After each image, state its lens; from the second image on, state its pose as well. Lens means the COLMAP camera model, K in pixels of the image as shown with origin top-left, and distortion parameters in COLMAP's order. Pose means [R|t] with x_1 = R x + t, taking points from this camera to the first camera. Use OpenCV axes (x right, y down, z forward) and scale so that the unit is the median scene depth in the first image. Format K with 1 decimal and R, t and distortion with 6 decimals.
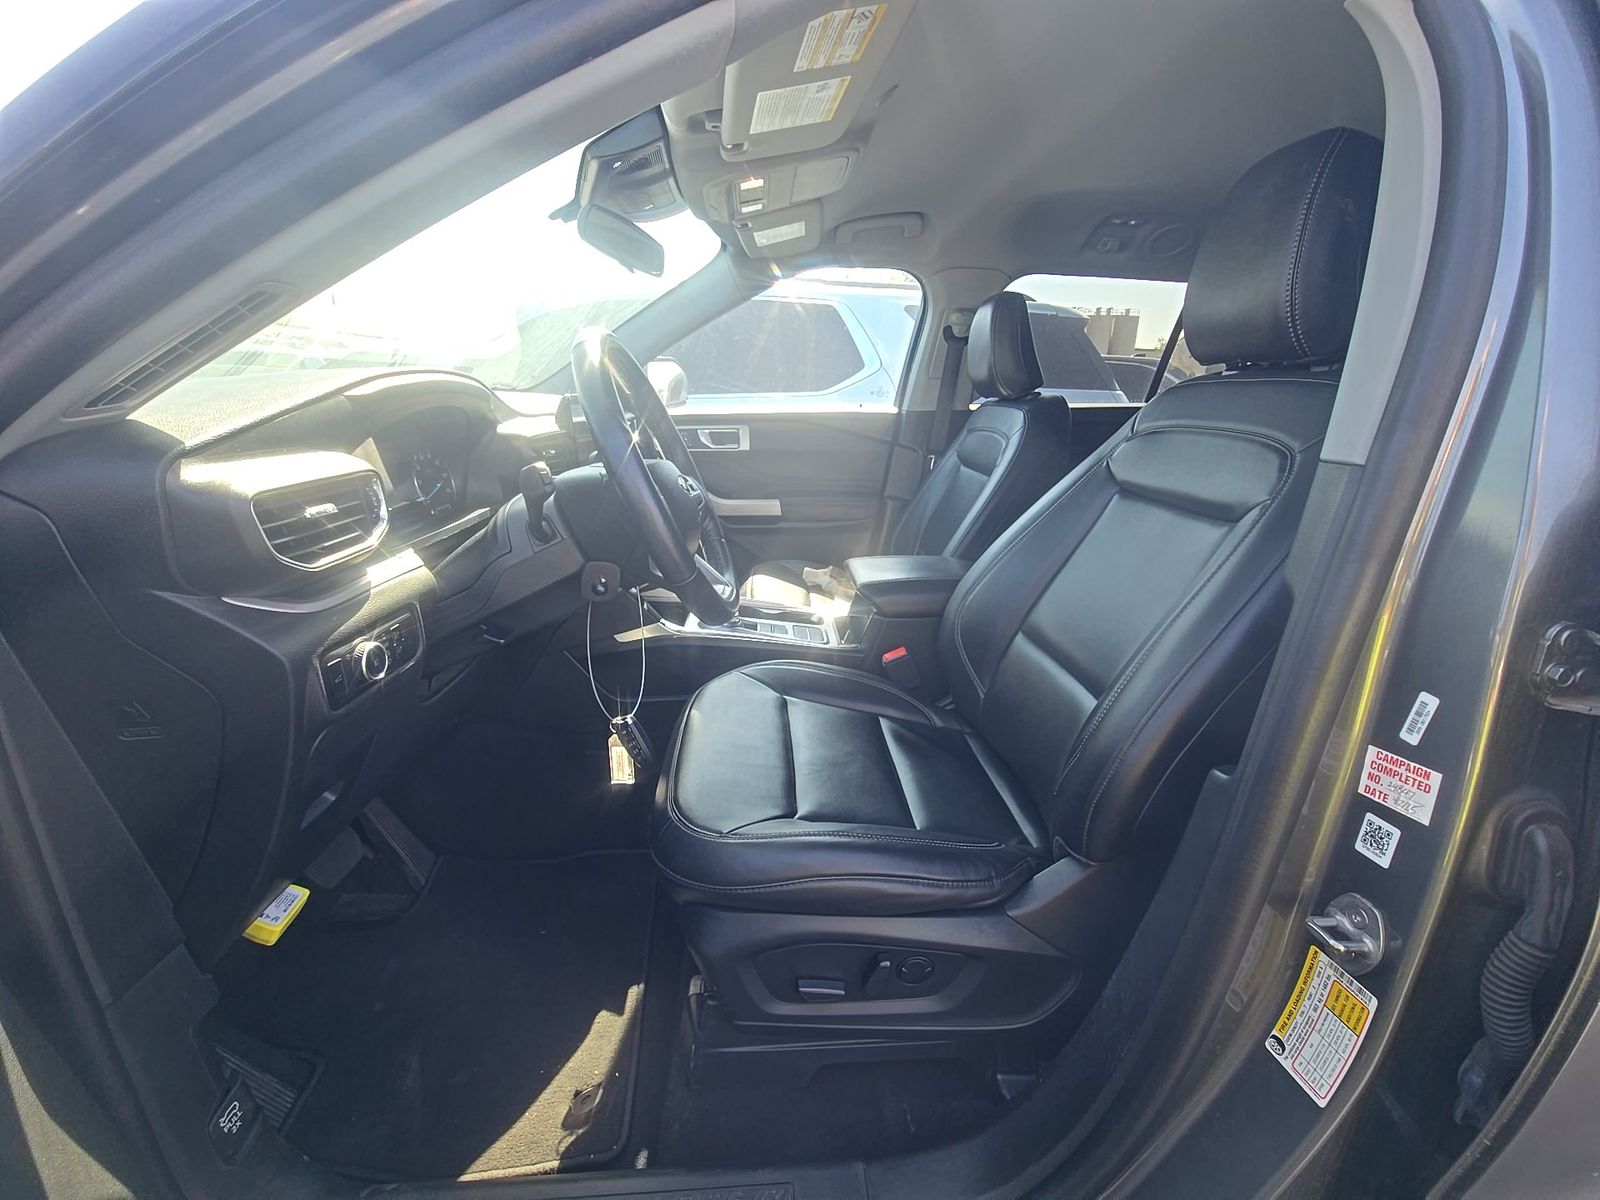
lens RADIAL K [[647.0, 0, 803.7], [0, 647.0, 608.1], [0, 0, 1]] dist [-0.003164, -0.000040]
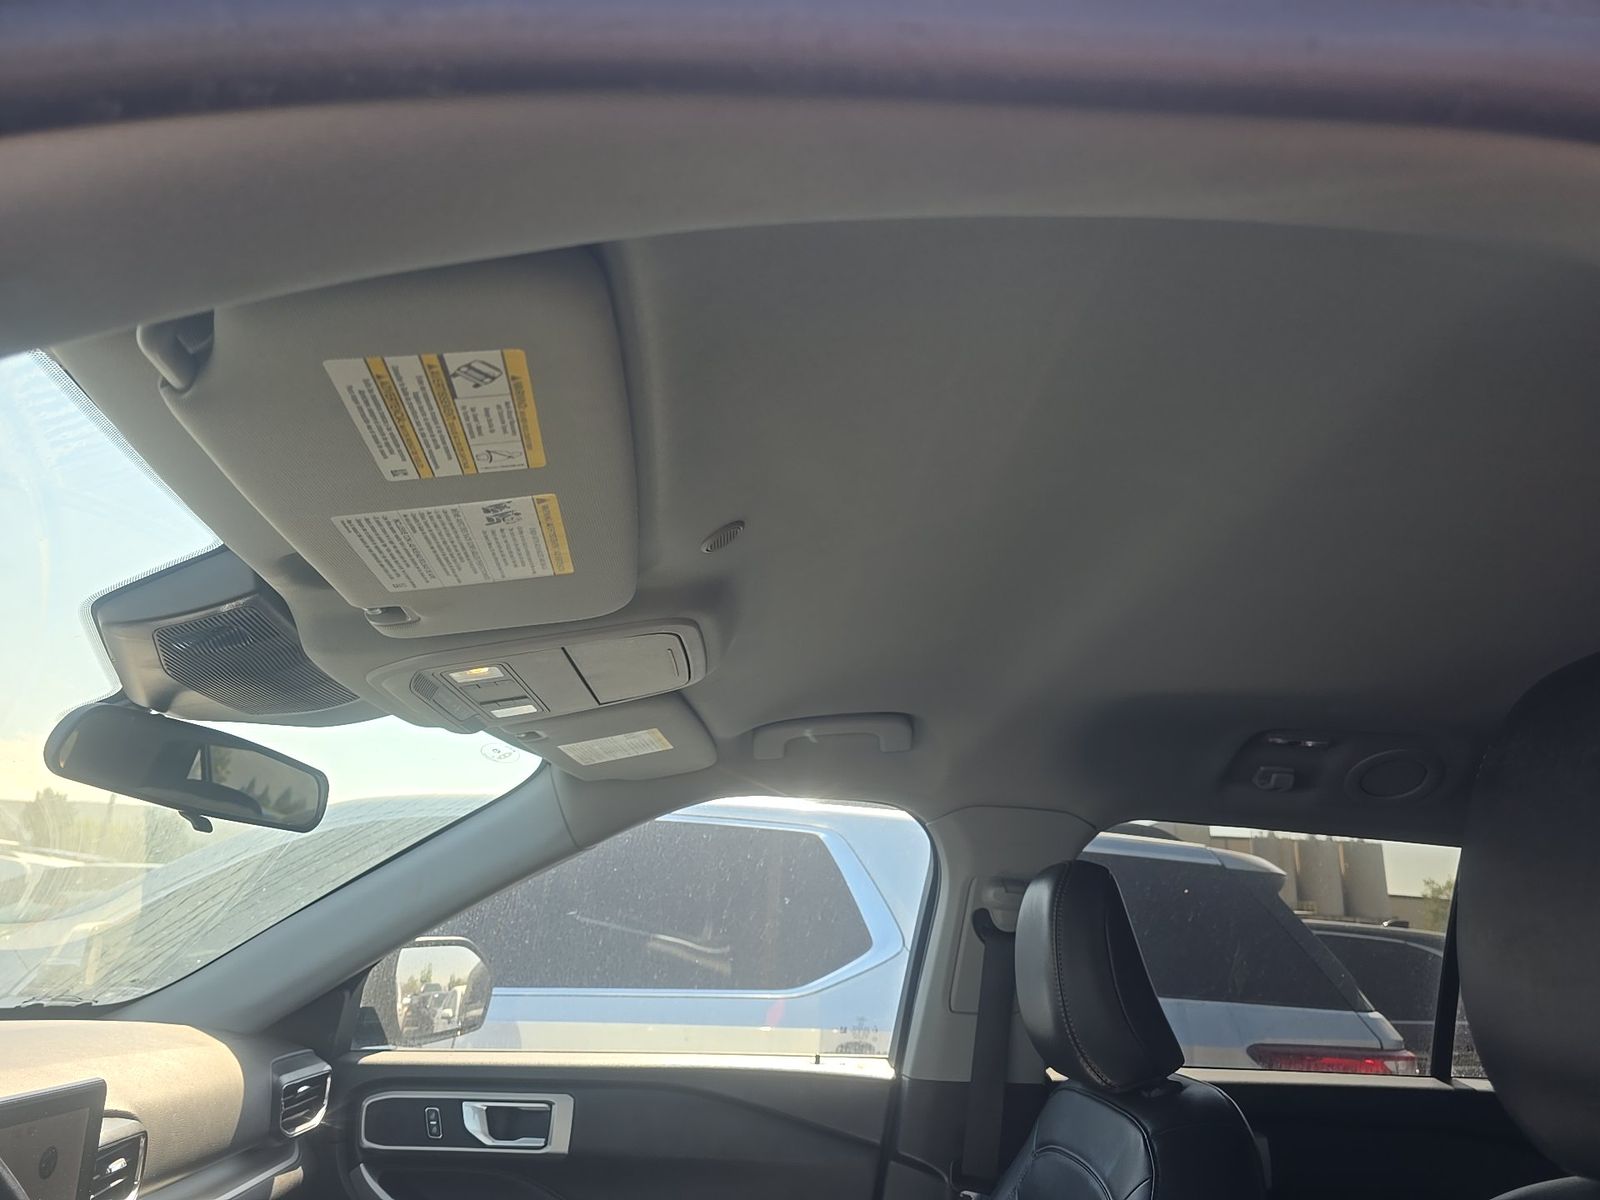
lens RADIAL K [[1091.6, 0, 804.1], [0, 1091.6, 613.7], [0, 0, 1]] dist [0.052516, -0.045925]
pose [[0.998947, 0.026587, -0.037384, 0.111338], [-0.043232, 0.818190, -0.573321, -0.130226], [0.015344, 0.574333, 0.818478, 0.169866]]
